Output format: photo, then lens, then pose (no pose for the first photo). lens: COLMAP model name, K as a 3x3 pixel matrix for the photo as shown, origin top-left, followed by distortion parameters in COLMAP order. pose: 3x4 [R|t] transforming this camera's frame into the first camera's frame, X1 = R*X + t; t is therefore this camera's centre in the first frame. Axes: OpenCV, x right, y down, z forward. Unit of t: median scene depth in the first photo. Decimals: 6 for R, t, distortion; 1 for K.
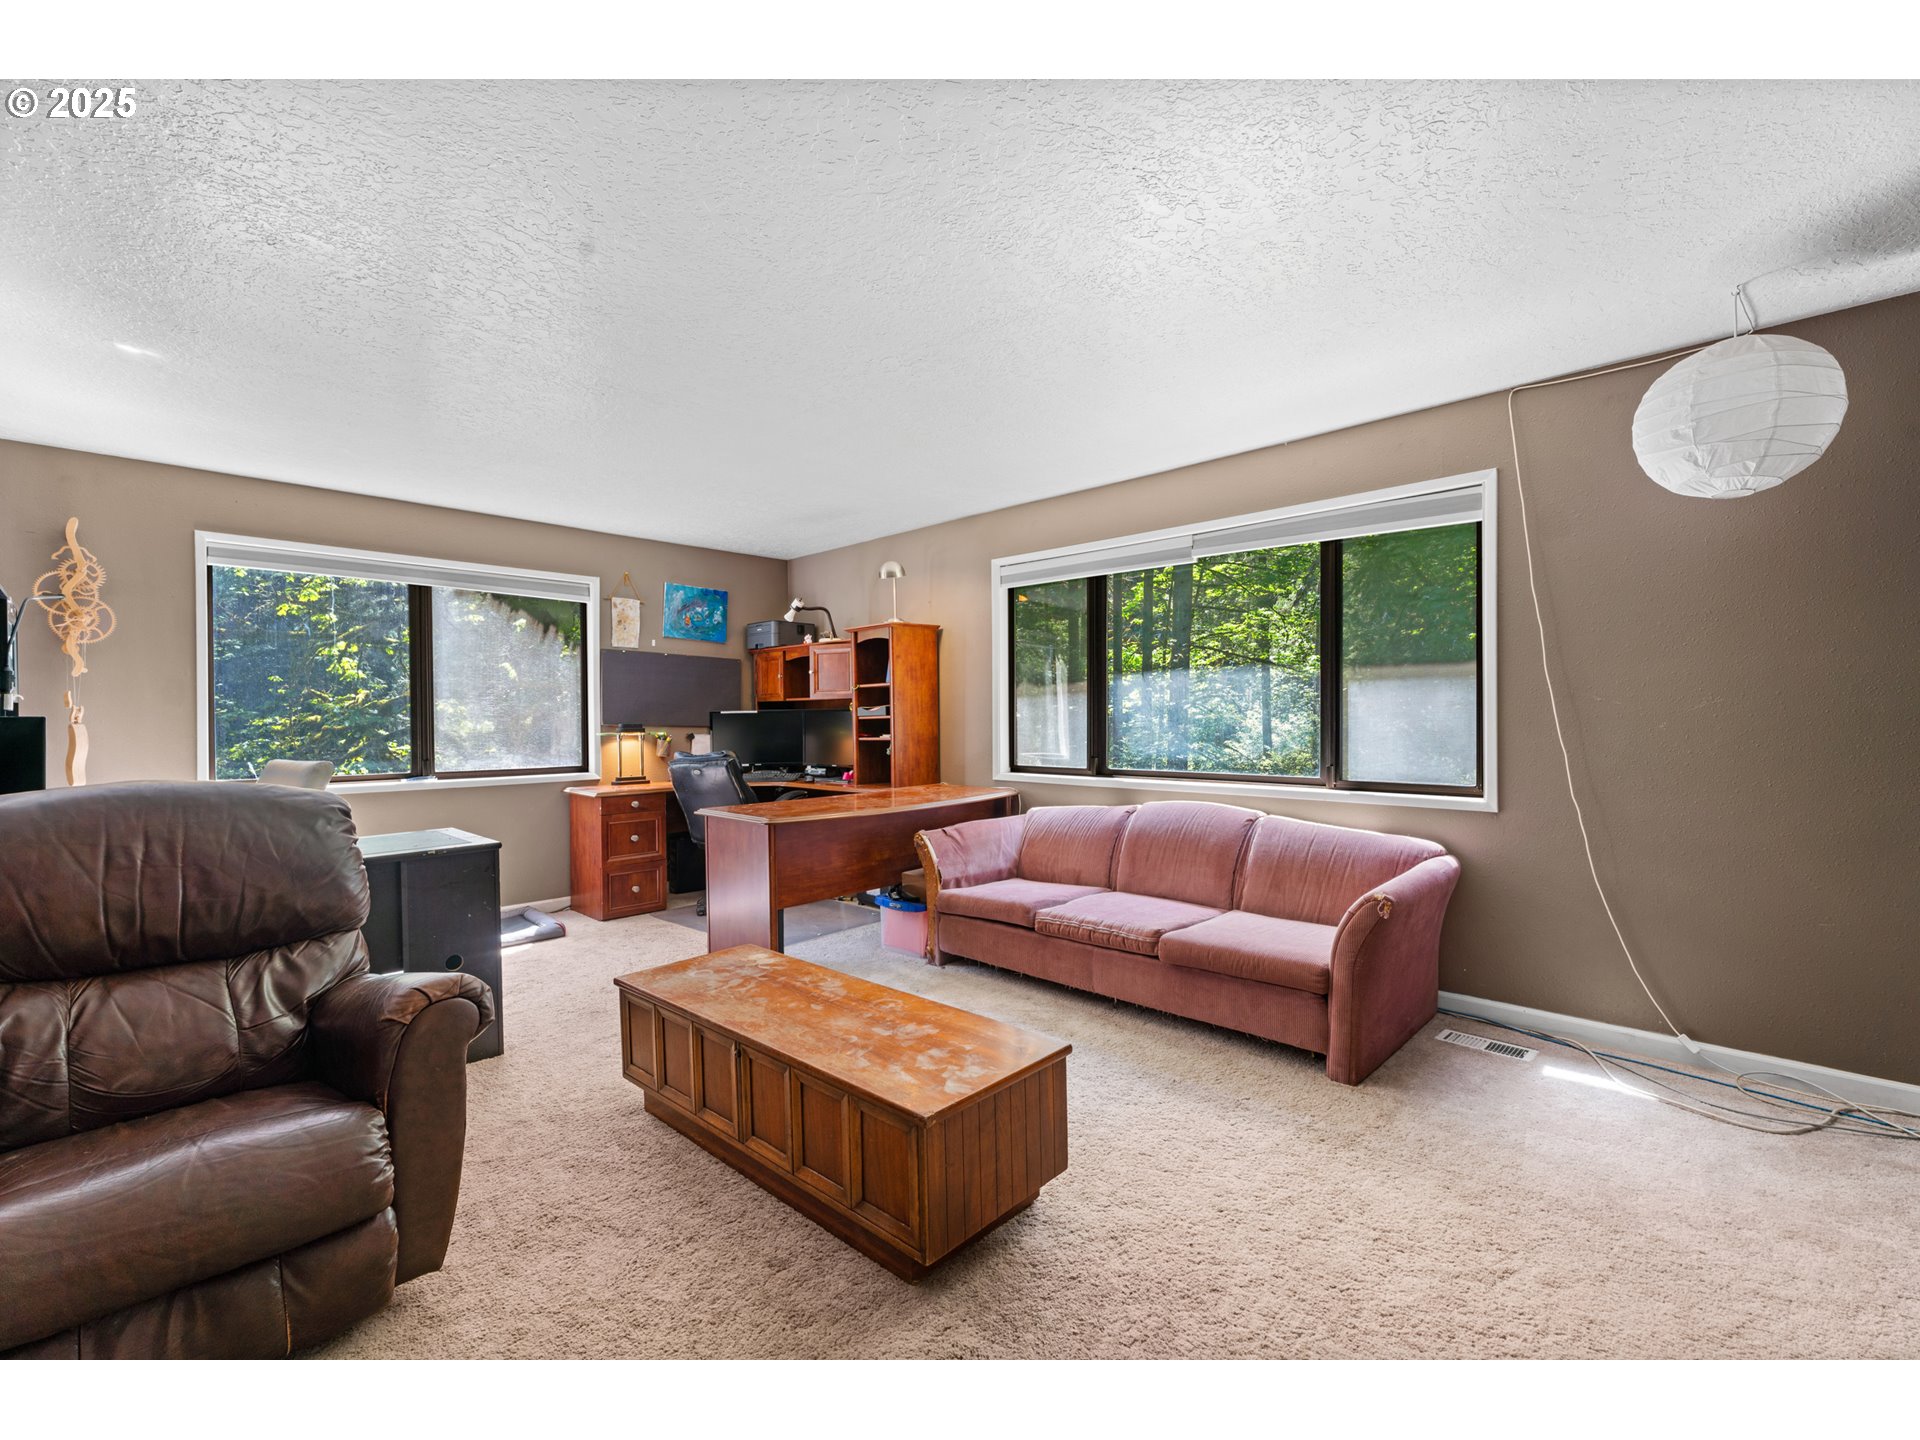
lens RADIAL K [[838.1, 0, 956.0], [0, 838.1, 726.1], [0, 0, 1]] dist [-0.000371, -0.000107]
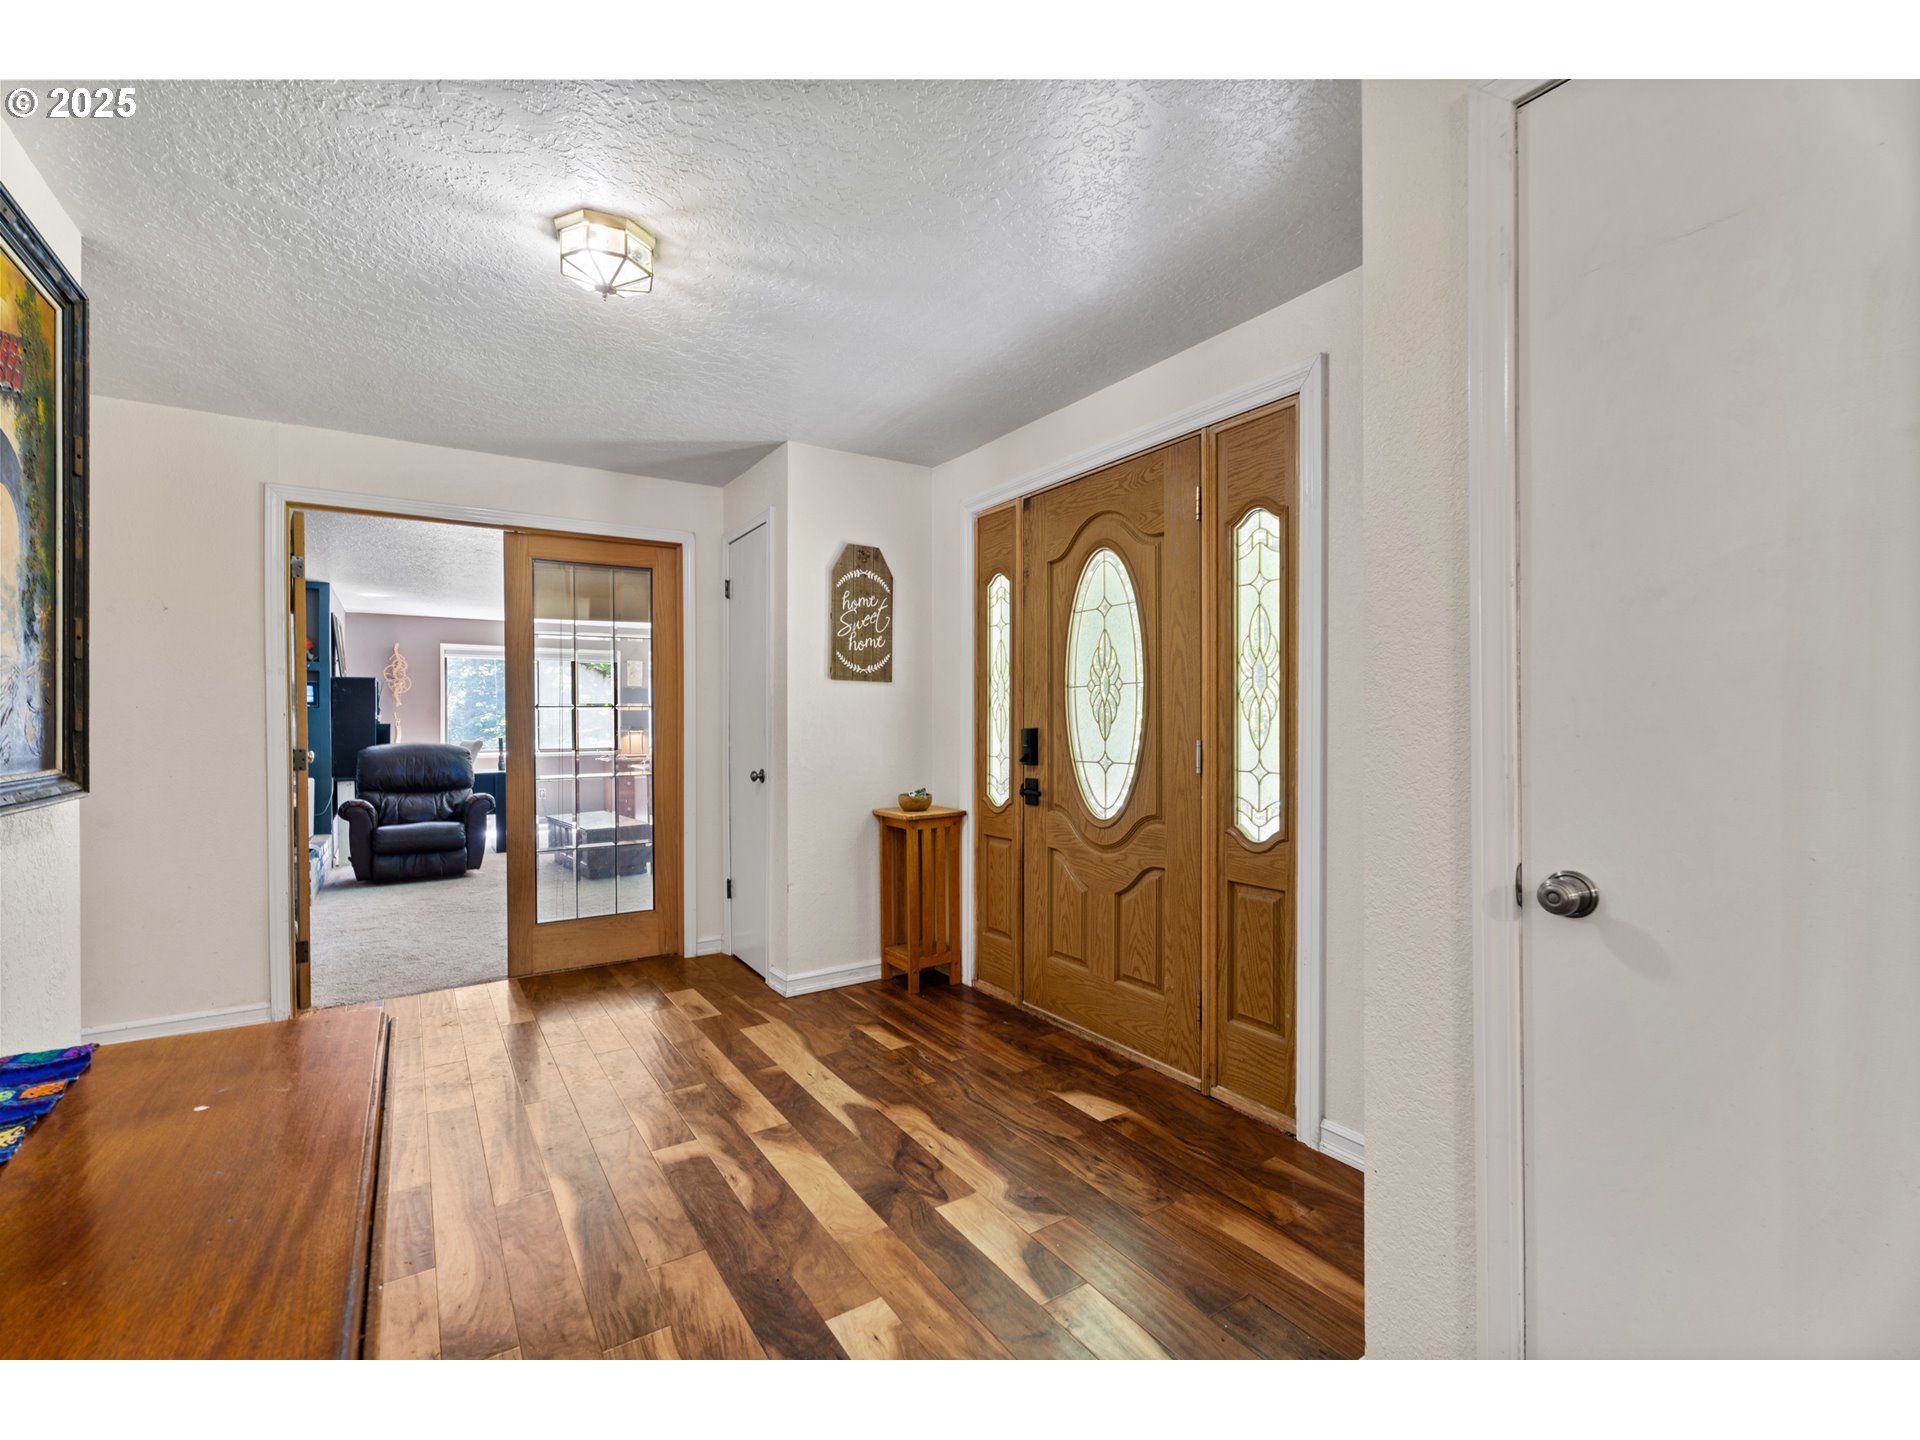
lens RADIAL K [[838.1, 0, 956.0], [0, 838.1, 726.1], [0, 0, 1]] dist [-0.000371, -0.000107]
pose [[0.976251, -0.004051, -0.216603, 1.963530], [0.002986, 0.999982, -0.005245, 0.025244], [0.216620, 0.004473, 0.976246, -1.898522]]
